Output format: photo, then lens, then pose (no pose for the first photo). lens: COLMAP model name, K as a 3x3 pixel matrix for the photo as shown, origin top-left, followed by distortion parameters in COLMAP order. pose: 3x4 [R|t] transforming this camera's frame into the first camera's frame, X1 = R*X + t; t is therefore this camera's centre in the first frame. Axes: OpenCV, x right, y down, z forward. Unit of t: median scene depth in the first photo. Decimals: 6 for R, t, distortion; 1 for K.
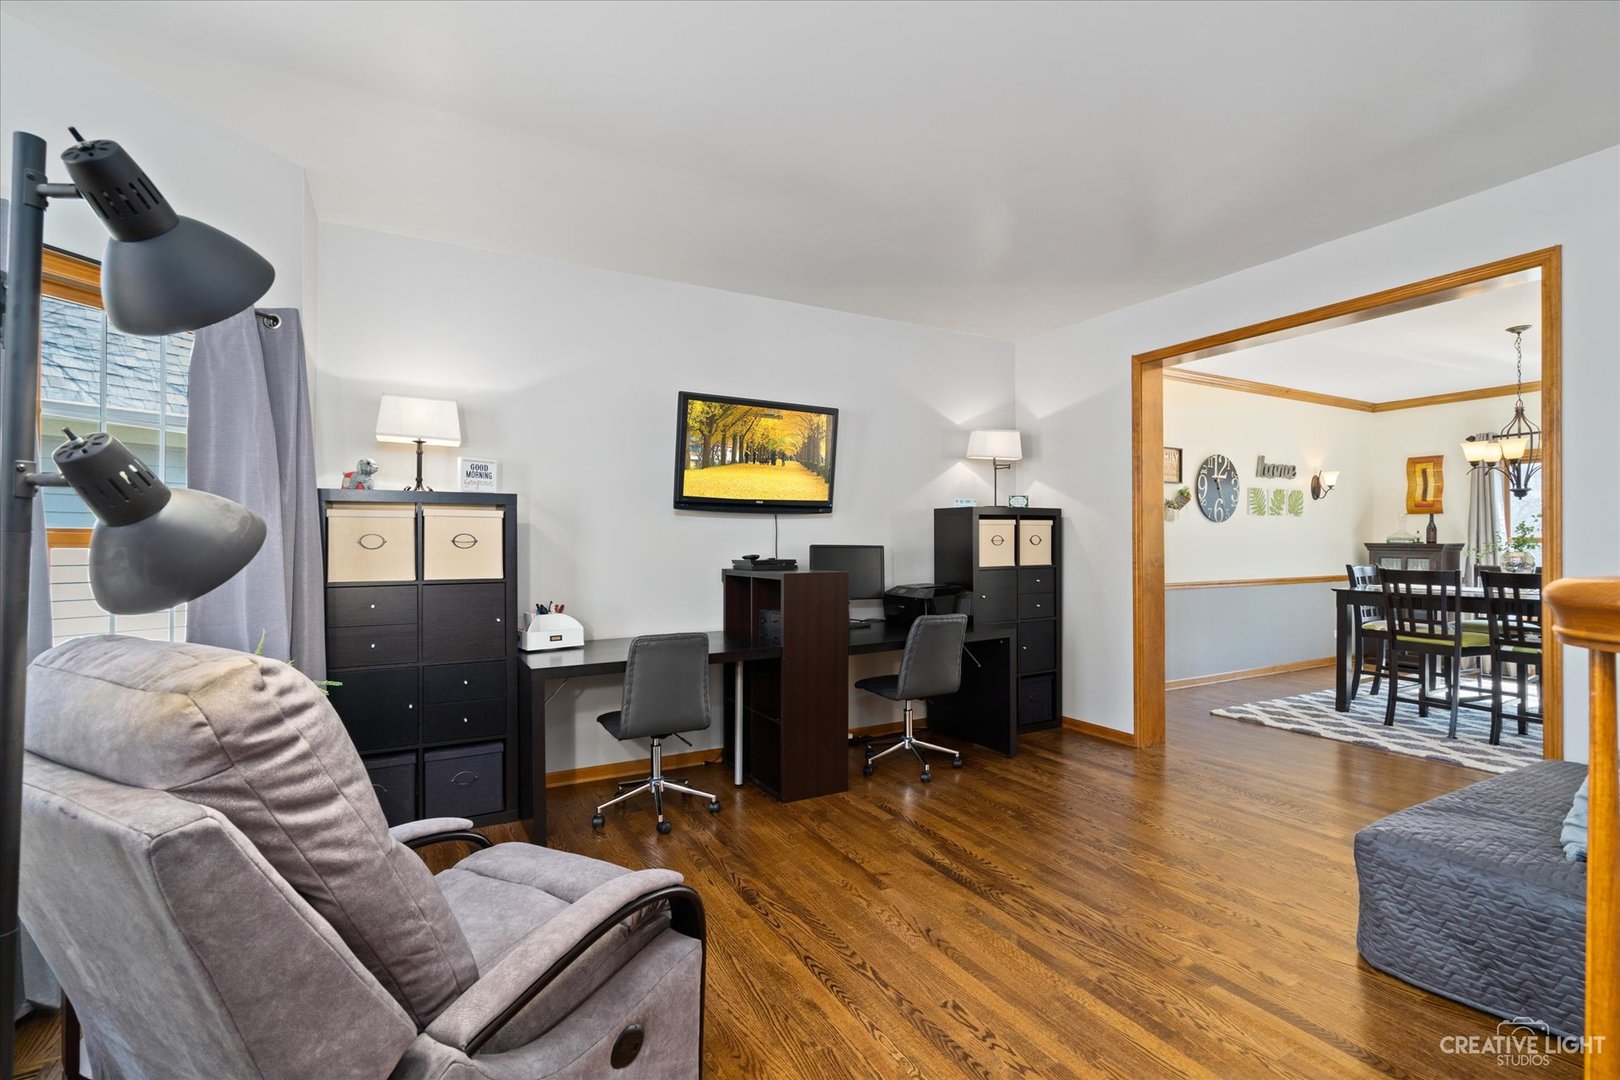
lens RADIAL K [[714.2, 0, 810.0], [0, 714.2, 540.0], [0, 0, 1]] dist [0.001104, 0.000177]
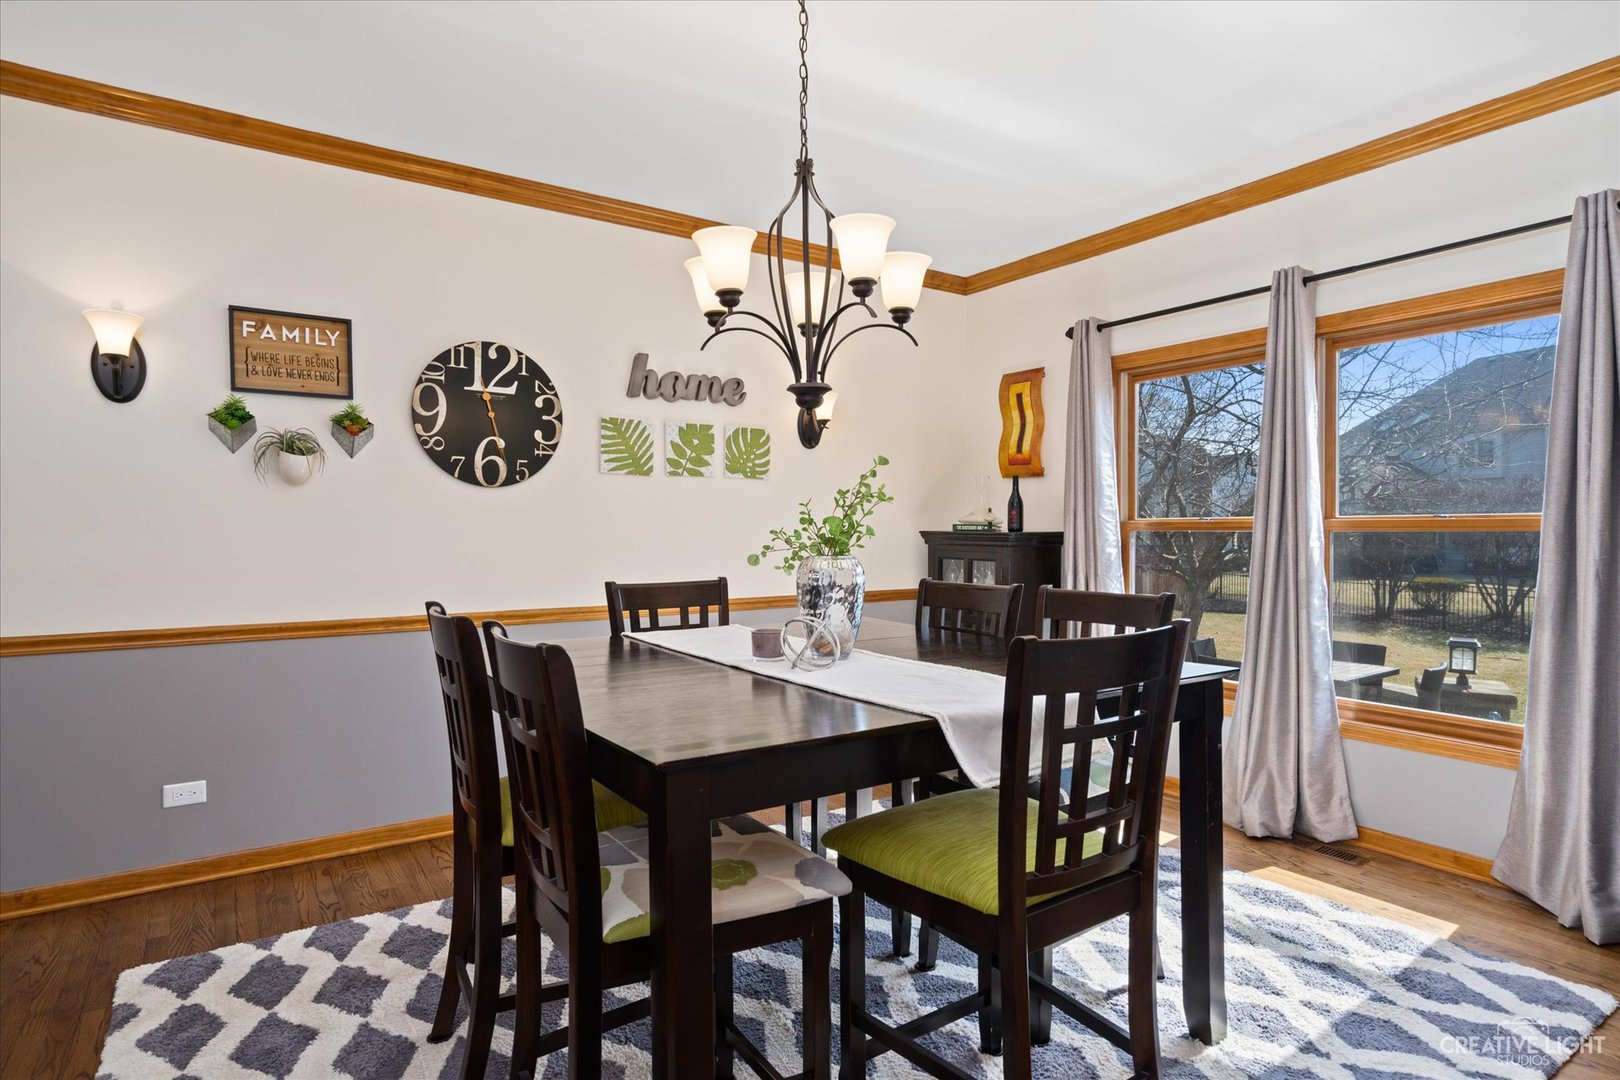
lens RADIAL K [[870.6, 0, 810.0], [0, 870.6, 540.0], [0, 0, 1]] dist [-0.000351, 0.001043]
pose [[0.995670, -0.001869, 0.092943, 0.685204], [0.001076, 0.999963, 0.008583, 0.005017], [-0.092955, -0.008446, 0.995634, 0.388041]]
